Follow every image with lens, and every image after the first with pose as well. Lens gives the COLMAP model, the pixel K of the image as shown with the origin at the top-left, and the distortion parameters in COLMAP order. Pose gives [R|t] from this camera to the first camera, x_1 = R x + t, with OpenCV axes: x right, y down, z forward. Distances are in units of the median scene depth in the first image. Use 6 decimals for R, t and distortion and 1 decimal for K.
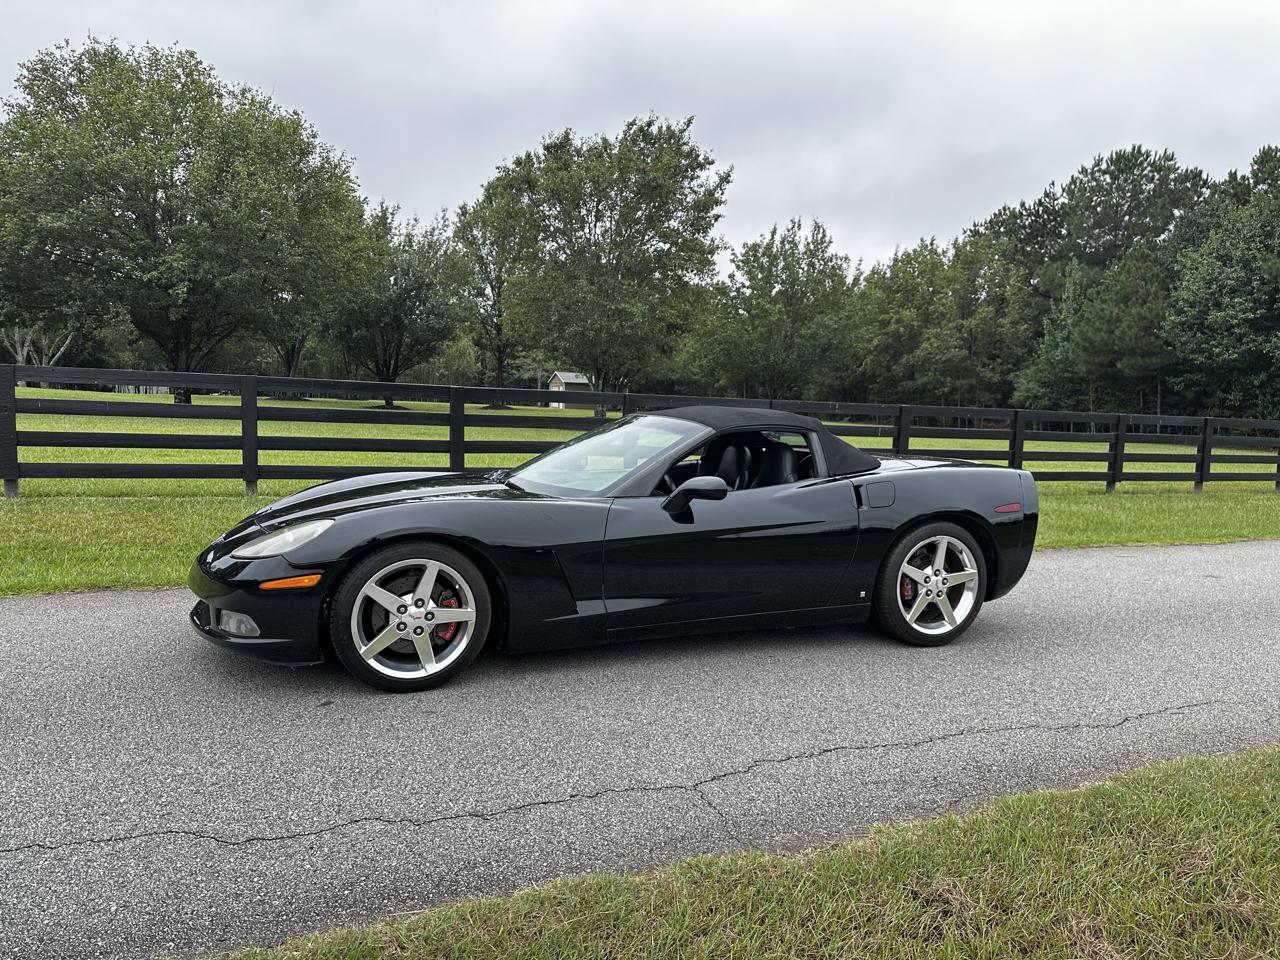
lens RADIAL K [[899.4, 0, 643.2], [0, 899.4, 491.4], [0, 0, 1]] dist [0.079965, -0.094934]
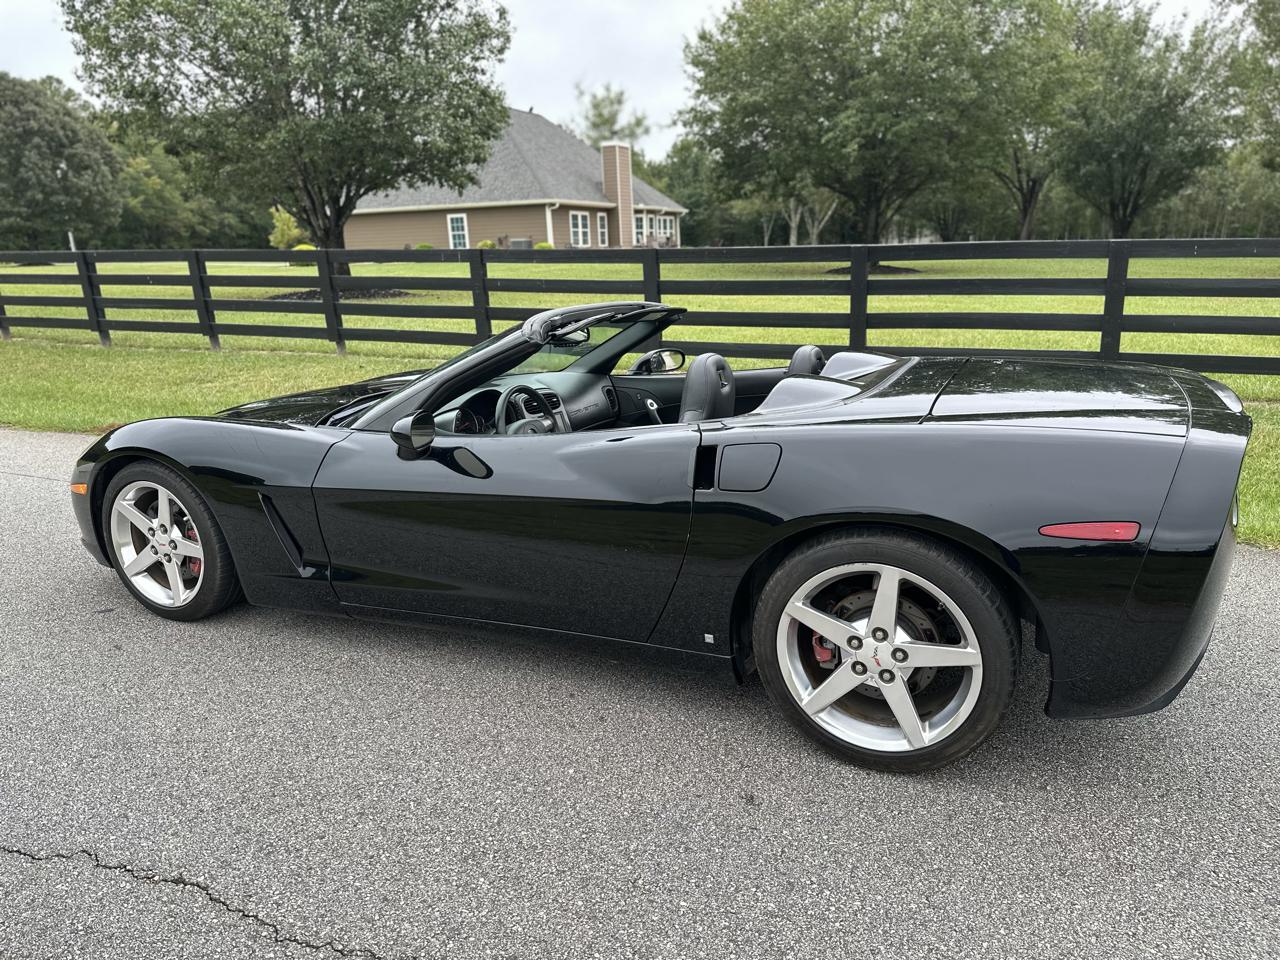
lens RADIAL K [[899.4, 0, 643.2], [0, 899.4, 491.4], [0, 0, 1]] dist [0.079965, -0.094934]
pose [[0.681897, 0.147210, -0.716482, 0.070333], [-0.030834, 0.984453, 0.172922, -0.008317], [0.730798, -0.095824, 0.675834, 0.070255]]
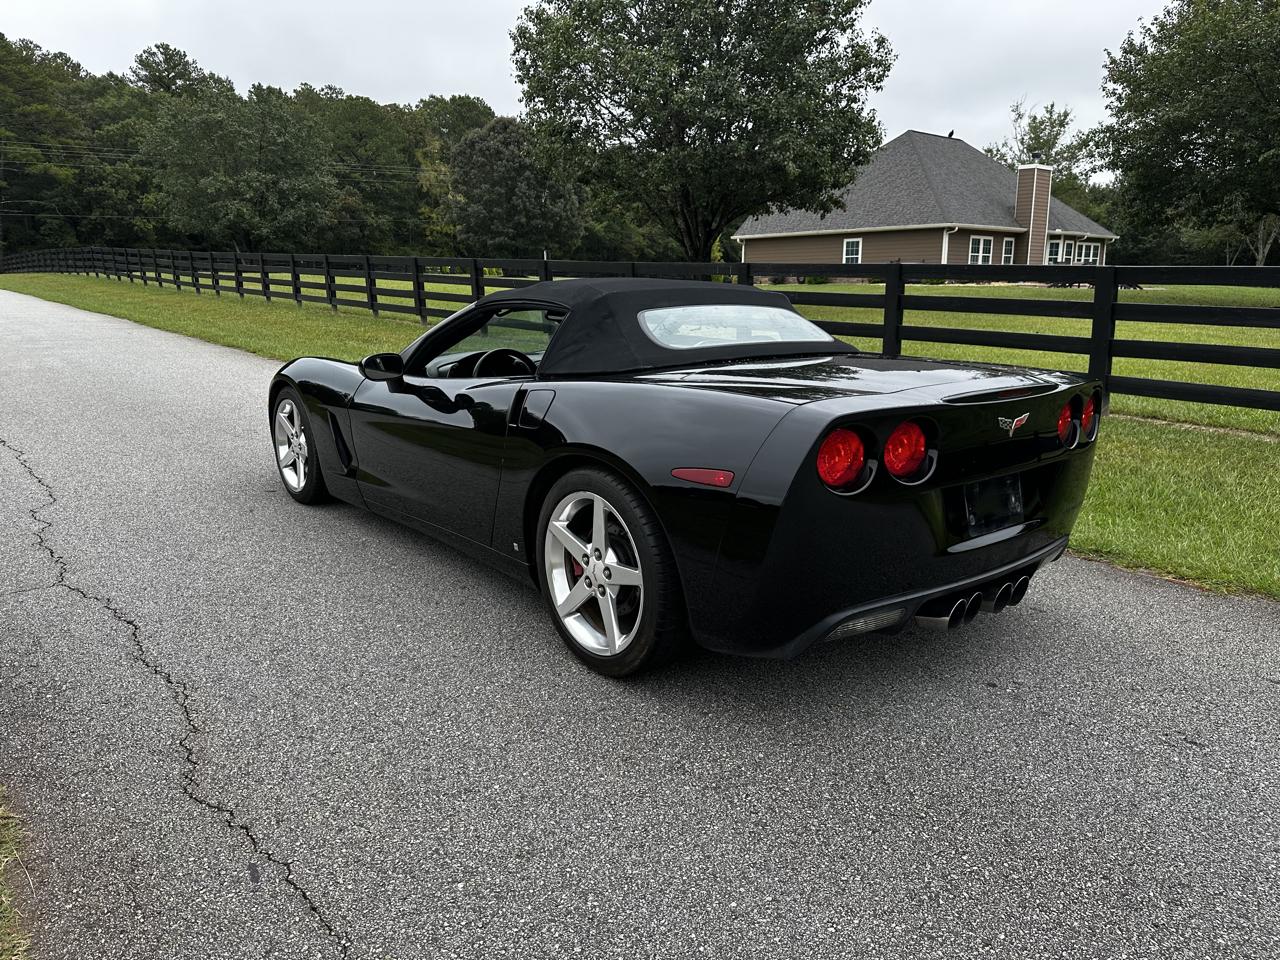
lens RADIAL K [[895.8, 0, 655.2], [0, 895.8, 486.3], [0, 0, 1]] dist [0.082971, -0.116295]
pose [[0.301545, 0.192290, -0.933860, 0.106633], [-0.097773, 0.980525, 0.170327, -0.006997], [0.948426, 0.039945, 0.314473, 0.103087]]
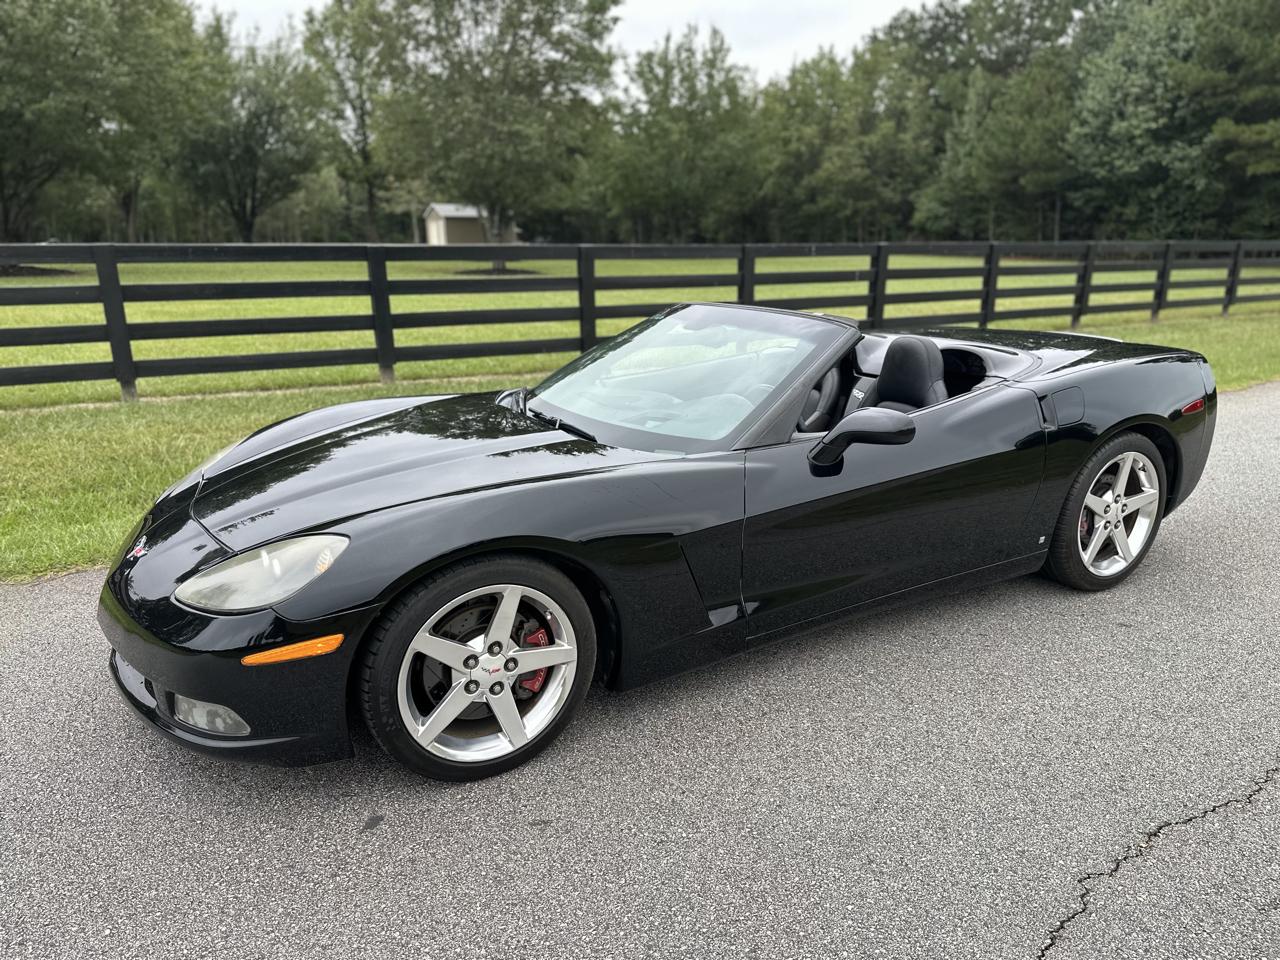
lens RADIAL K [[902.9, 0, 648.6], [0, 902.9, 493.6], [0, 0, 1]] dist [0.039273, -0.043679]
pose [[0.990211, -0.071353, 0.119962, -0.019900], [0.048266, 0.981481, 0.185377, -0.009384], [-0.130967, -0.177772, 0.975318, 0.036054]]
